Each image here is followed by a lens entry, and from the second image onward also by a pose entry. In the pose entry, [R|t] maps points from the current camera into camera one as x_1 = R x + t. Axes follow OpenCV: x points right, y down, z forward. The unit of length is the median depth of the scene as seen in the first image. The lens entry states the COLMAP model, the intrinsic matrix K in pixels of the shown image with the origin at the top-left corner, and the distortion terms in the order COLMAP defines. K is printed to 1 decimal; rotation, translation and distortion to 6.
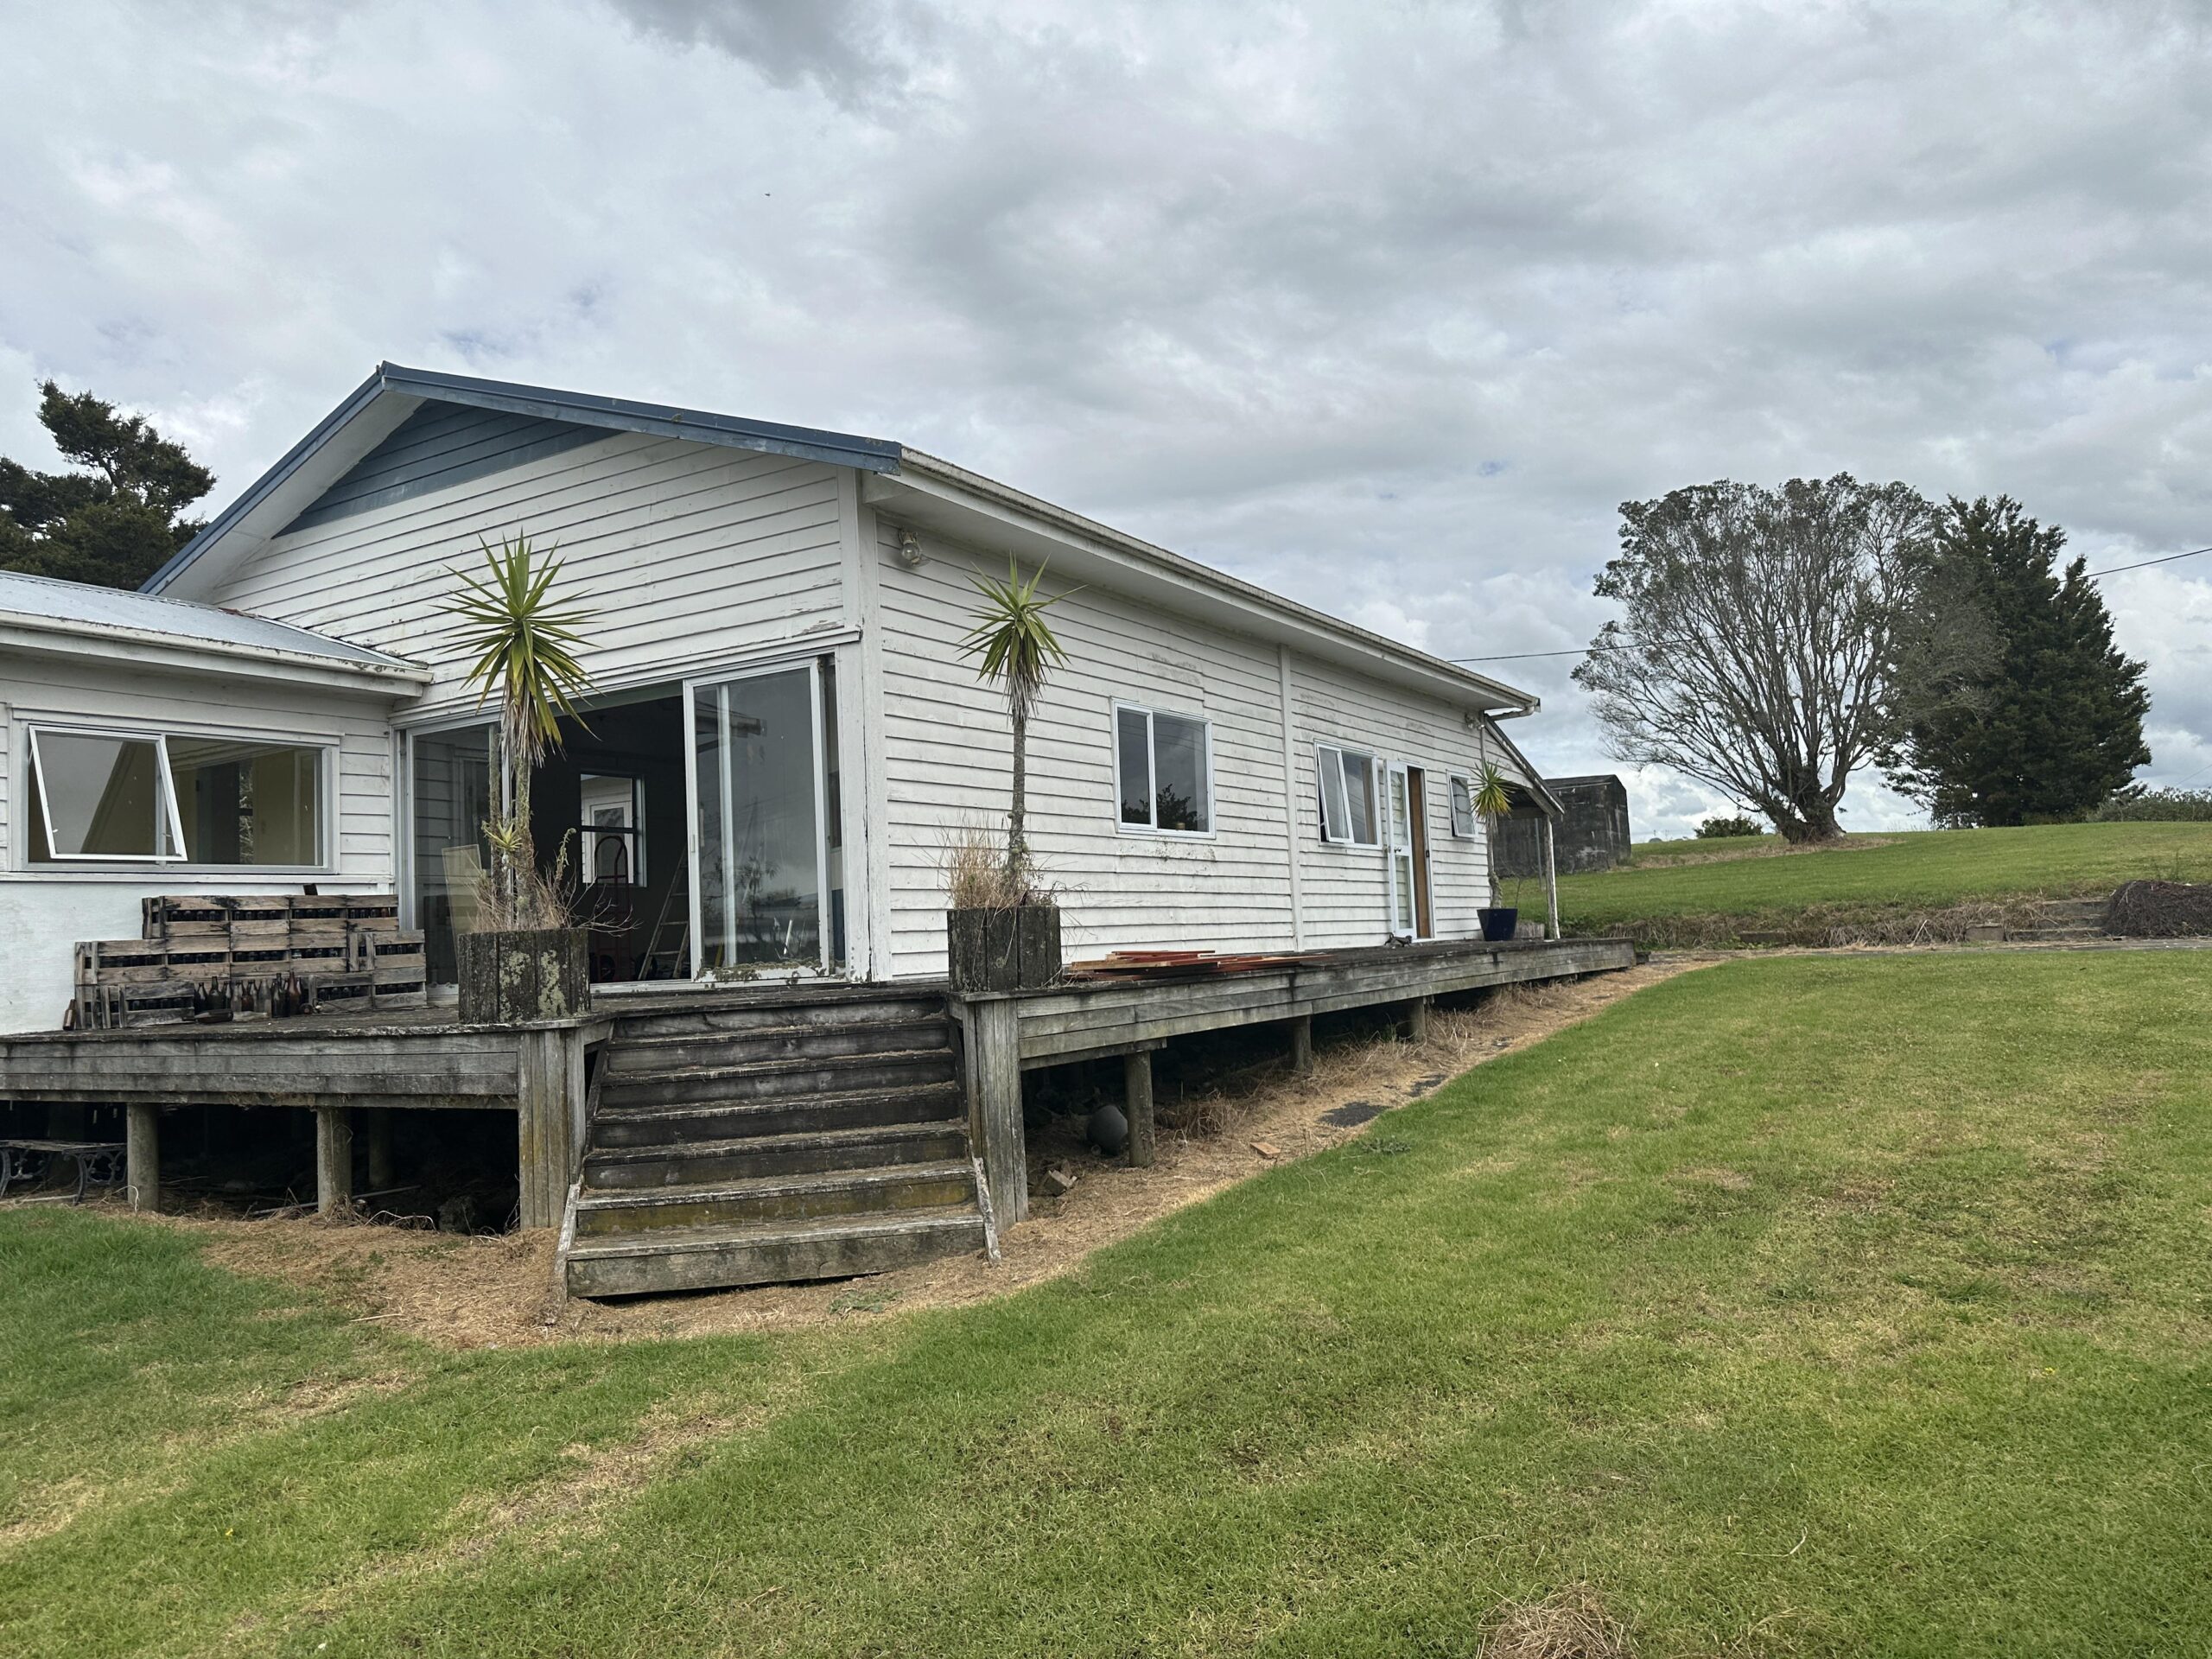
lens RADIAL K [[1547.6, 0, 1106.5], [0, 1547.6, 830.3], [0, 0, 1]] dist [0.063242, -0.072285]
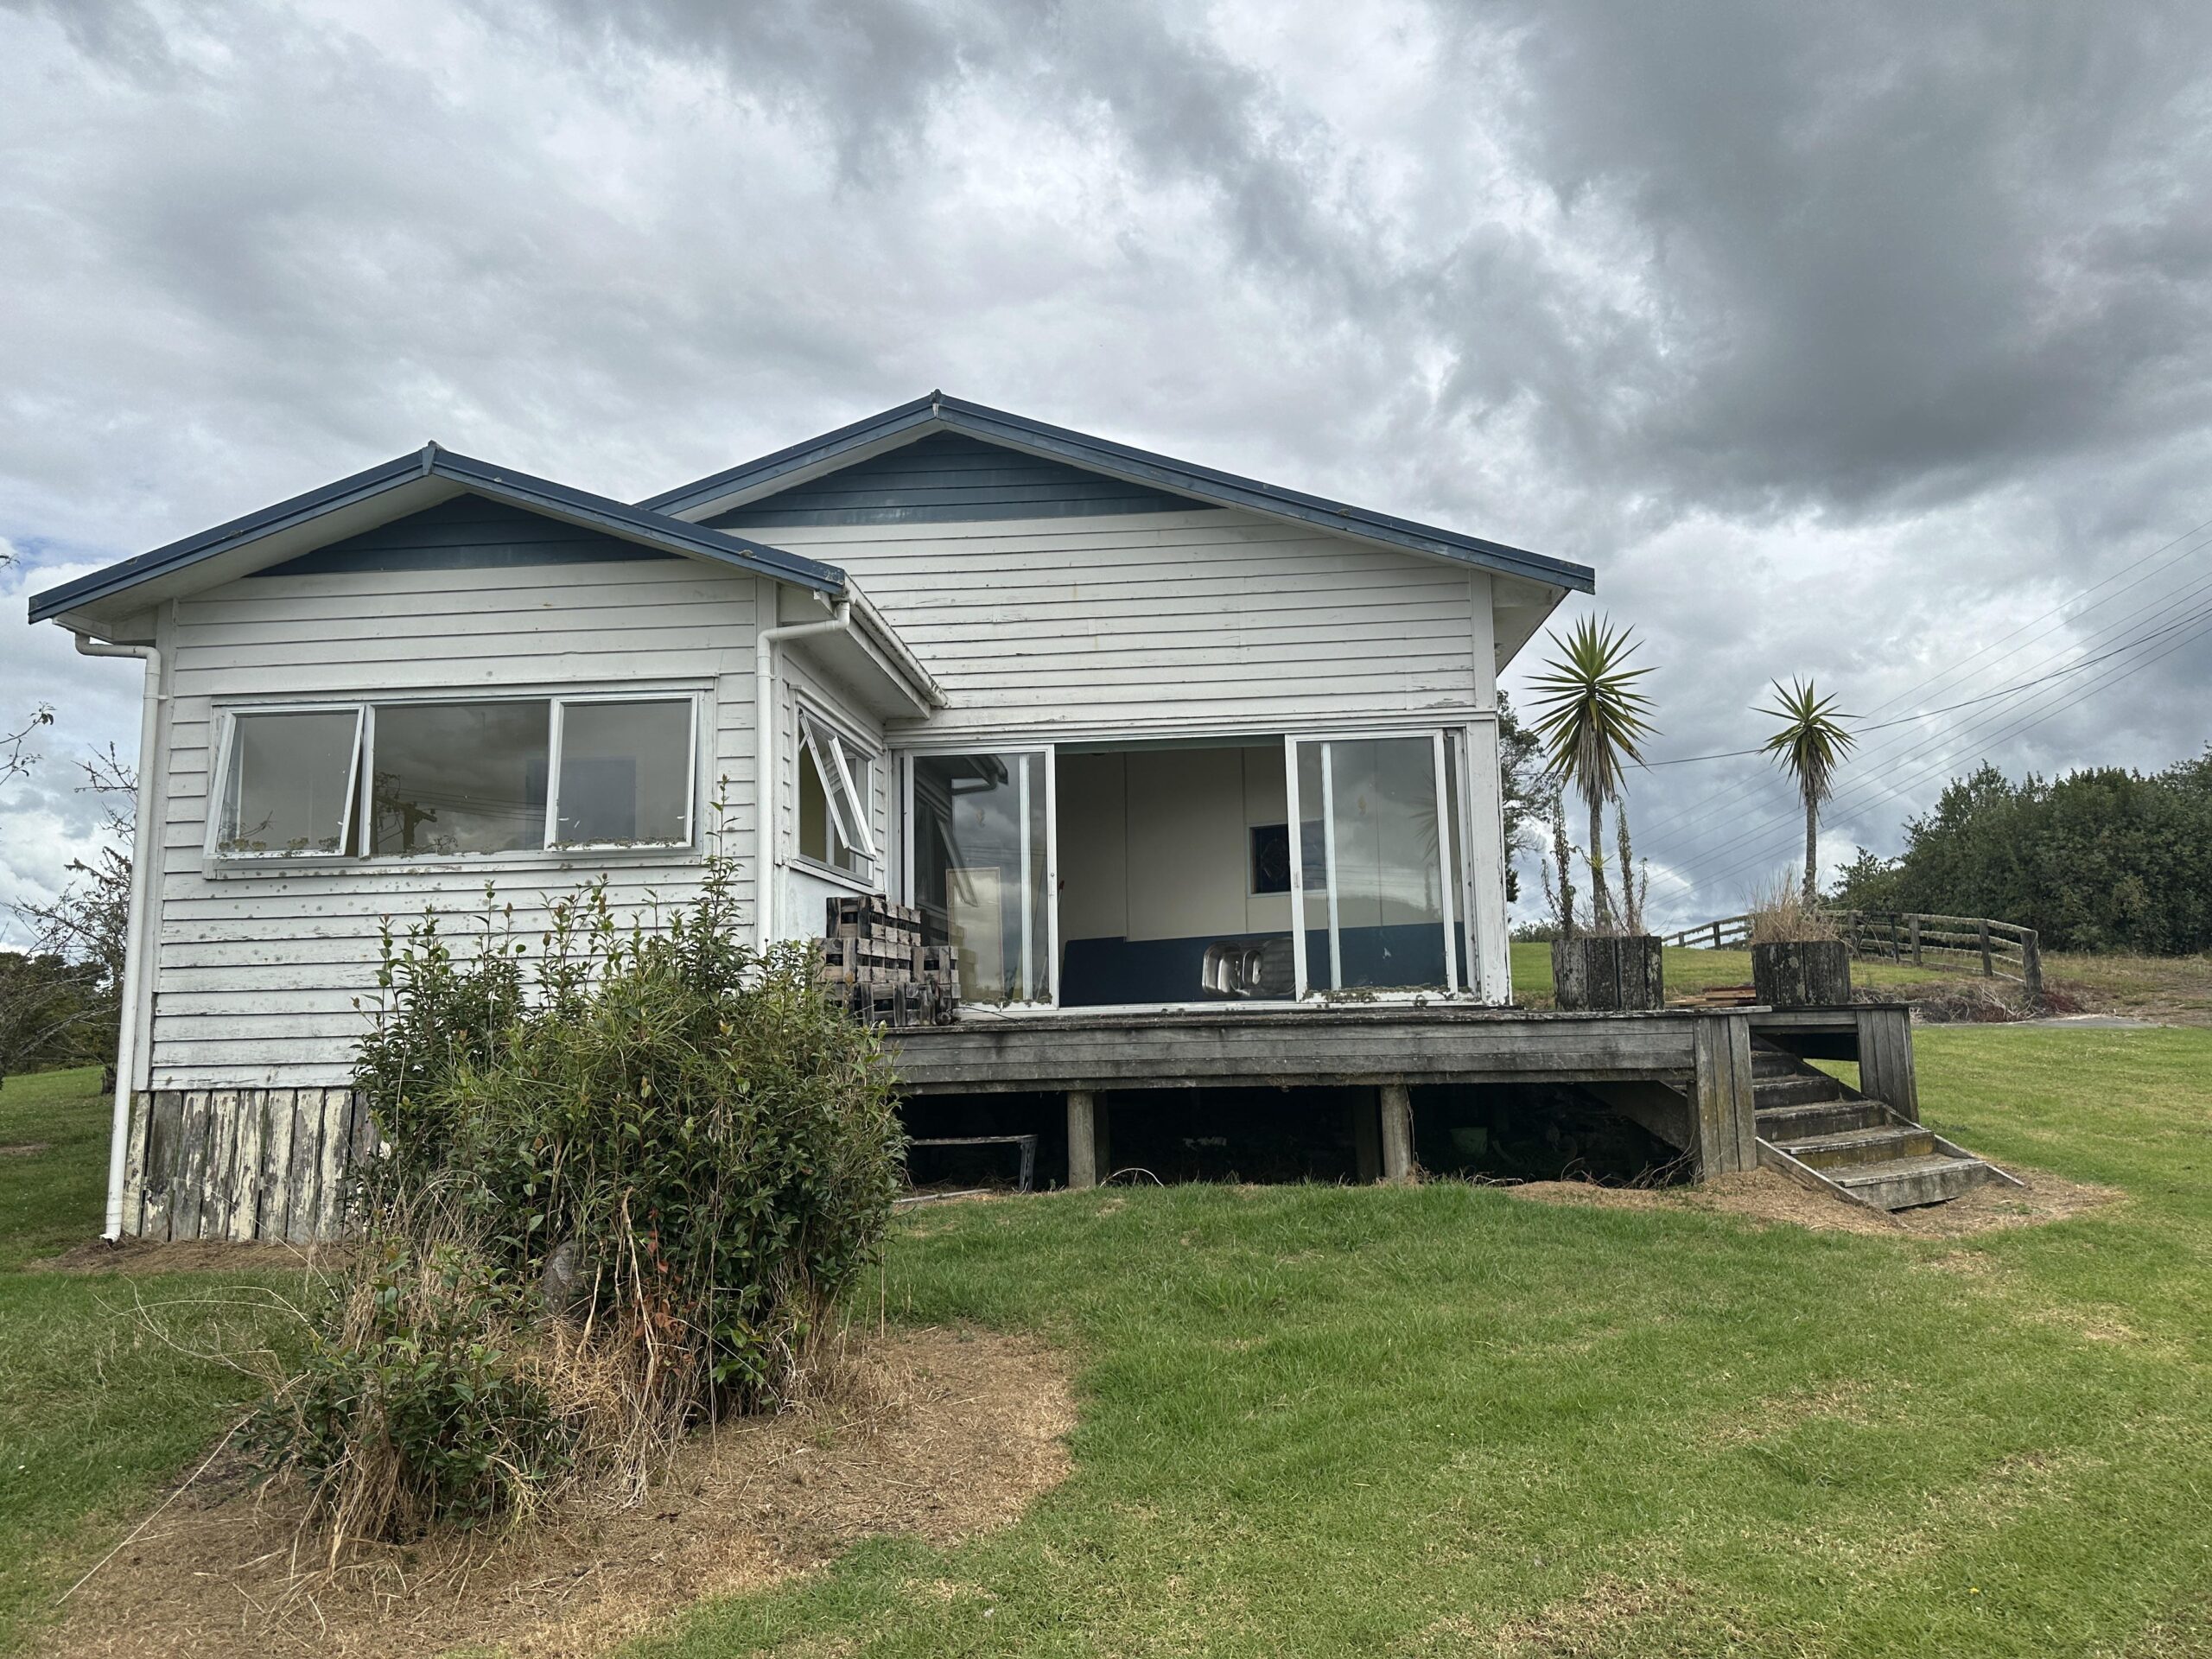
lens RADIAL K [[1547.6, 0, 1087.4], [0, 1547.6, 827.9], [0, 0, 1]] dist [0.063242, -0.072285]
pose [[0.887034, 0.084357, 0.453932, -0.735183], [-0.053760, 0.995351, -0.079919, 0.055768], [-0.458563, 0.046487, 0.887445, 0.058331]]
